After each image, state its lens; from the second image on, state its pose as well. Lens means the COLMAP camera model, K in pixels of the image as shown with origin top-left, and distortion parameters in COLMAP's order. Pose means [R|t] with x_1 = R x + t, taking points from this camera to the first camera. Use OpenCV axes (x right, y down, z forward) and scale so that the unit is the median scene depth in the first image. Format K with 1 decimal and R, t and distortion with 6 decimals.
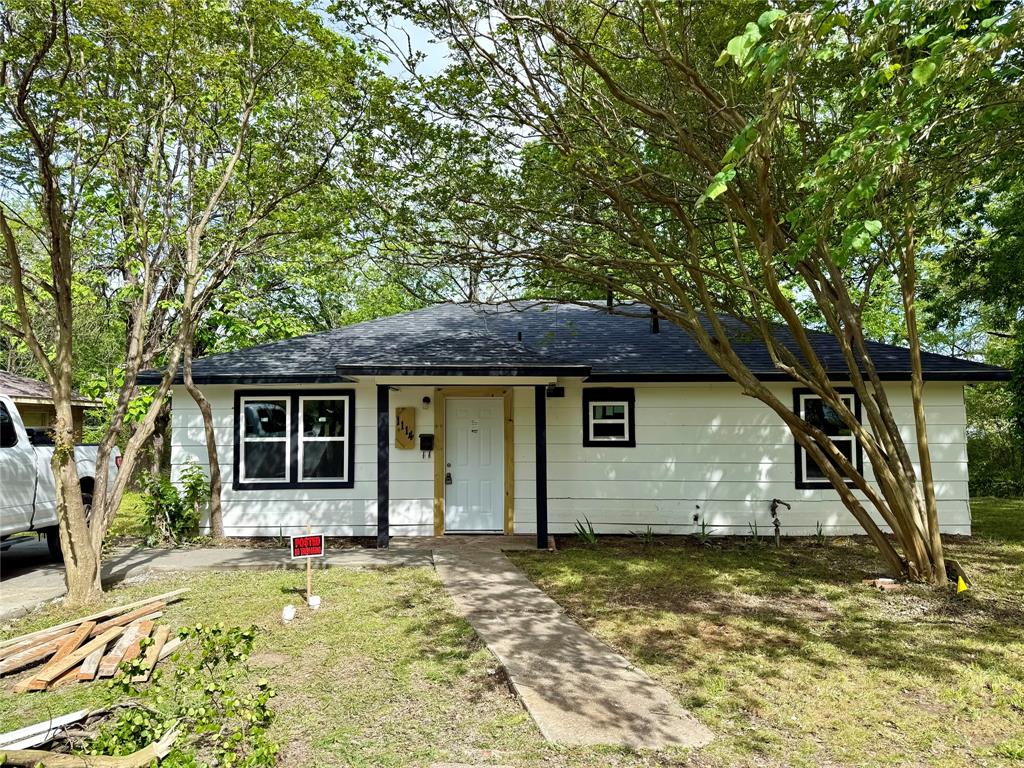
lens RADIAL K [[593.3, 0, 512.0], [0, 593.3, 384.0], [0, 0, 1]] dist [0.002090, -0.044457]
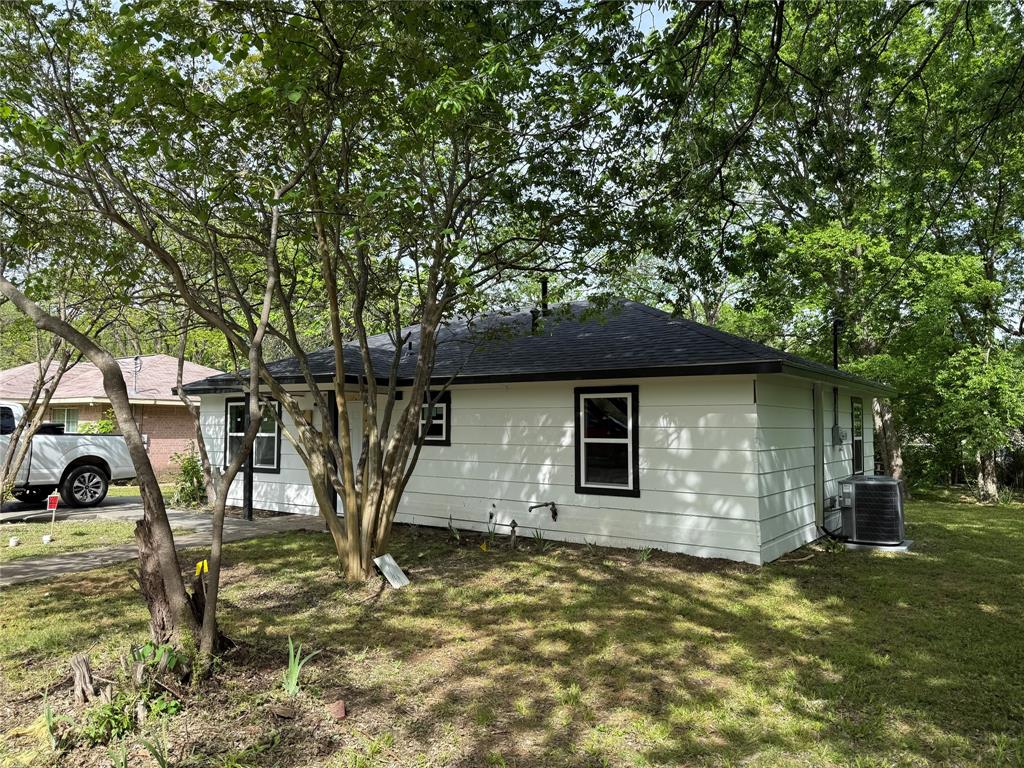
lens RADIAL K [[719.3, 0, 512.0], [0, 719.3, 384.0], [0, 0, 1]] dist [0.071246, -0.096024]
pose [[0.845869, -0.022659, -0.532909, 0.989930], [0.028334, 0.999595, 0.002471, -0.005119], [0.532637, -0.017190, 0.846169, -0.033541]]
